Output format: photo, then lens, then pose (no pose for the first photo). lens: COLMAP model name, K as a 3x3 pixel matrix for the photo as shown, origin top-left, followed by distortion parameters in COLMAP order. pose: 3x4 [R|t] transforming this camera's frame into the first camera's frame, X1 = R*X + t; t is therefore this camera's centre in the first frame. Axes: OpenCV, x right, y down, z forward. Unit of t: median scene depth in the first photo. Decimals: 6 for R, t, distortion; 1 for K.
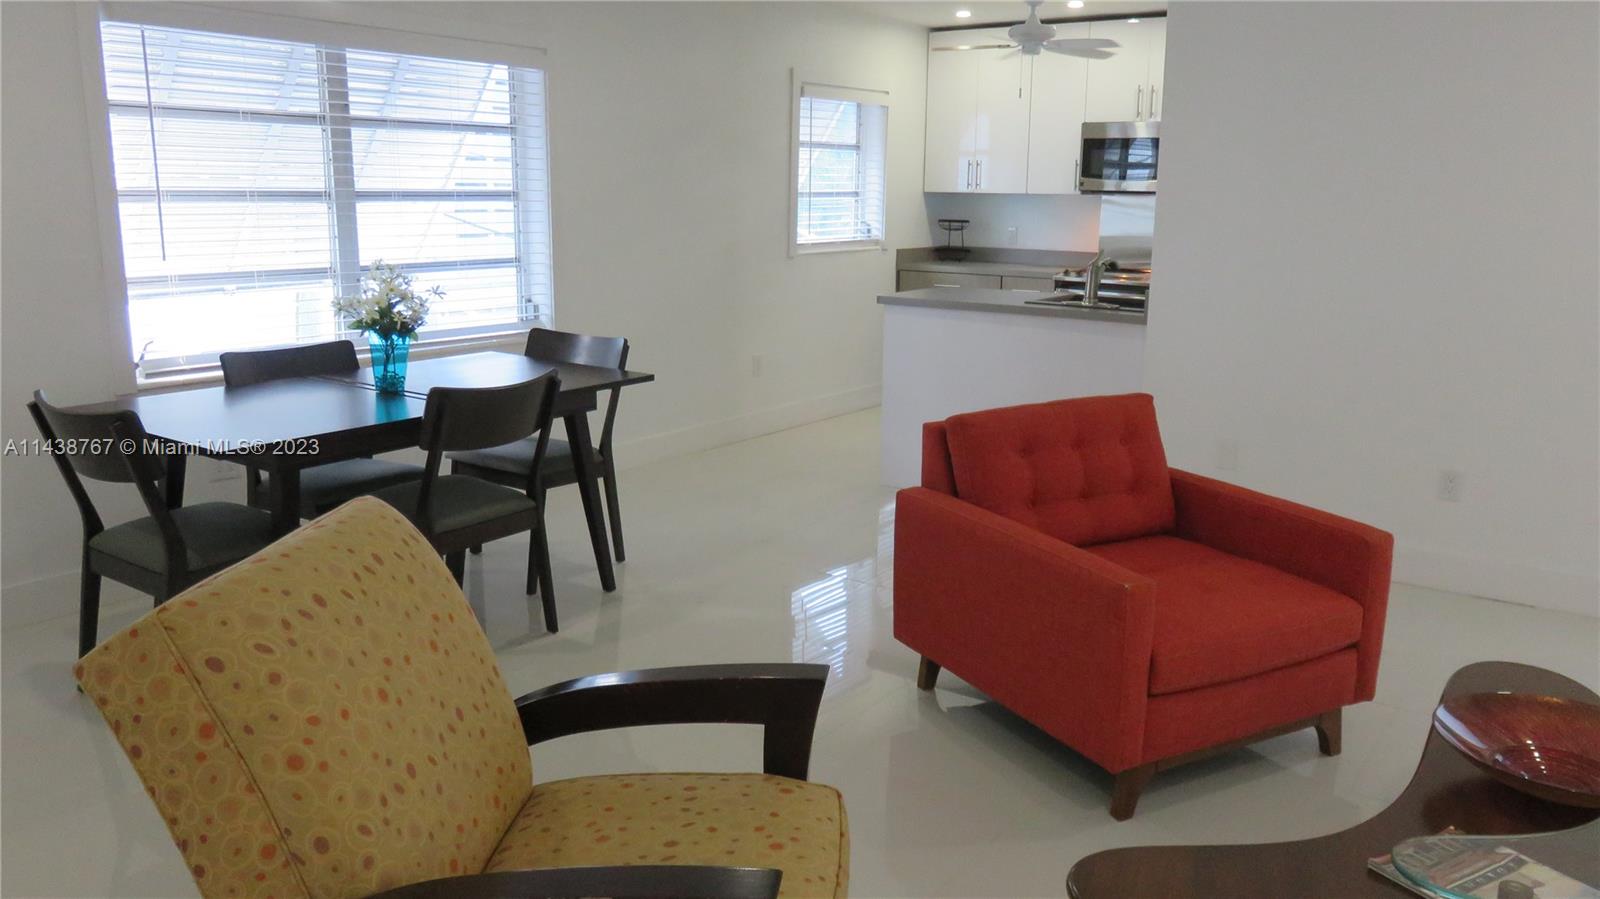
lens RADIAL K [[1204.3, 0, 773.1], [0, 1204.3, 474.1], [0, 0, 1]] dist [-0.007511, -0.002921]
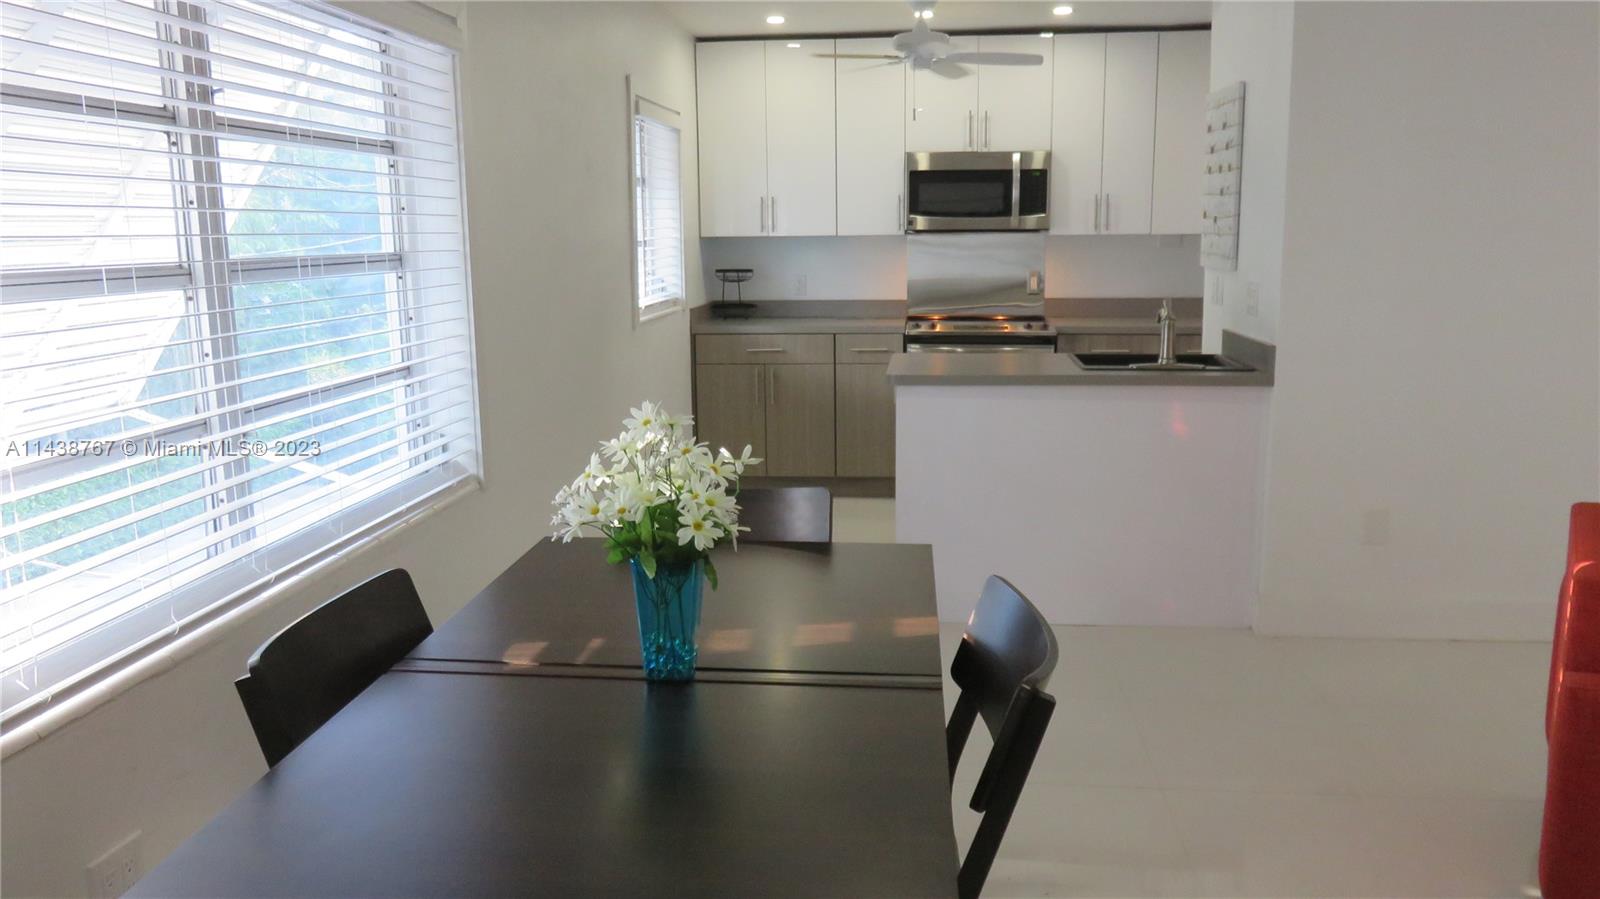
lens RADIAL K [[1204.3, 0, 811.8], [0, 1204.3, 439.3], [0, 0, 1]] dist [-0.007511, -0.002921]
pose [[0.850207, -0.112608, 0.514264, -0.266011], [0.143656, 0.989408, -0.020849, -0.078656], [-0.506470, 0.091603, 0.857378, 0.305915]]
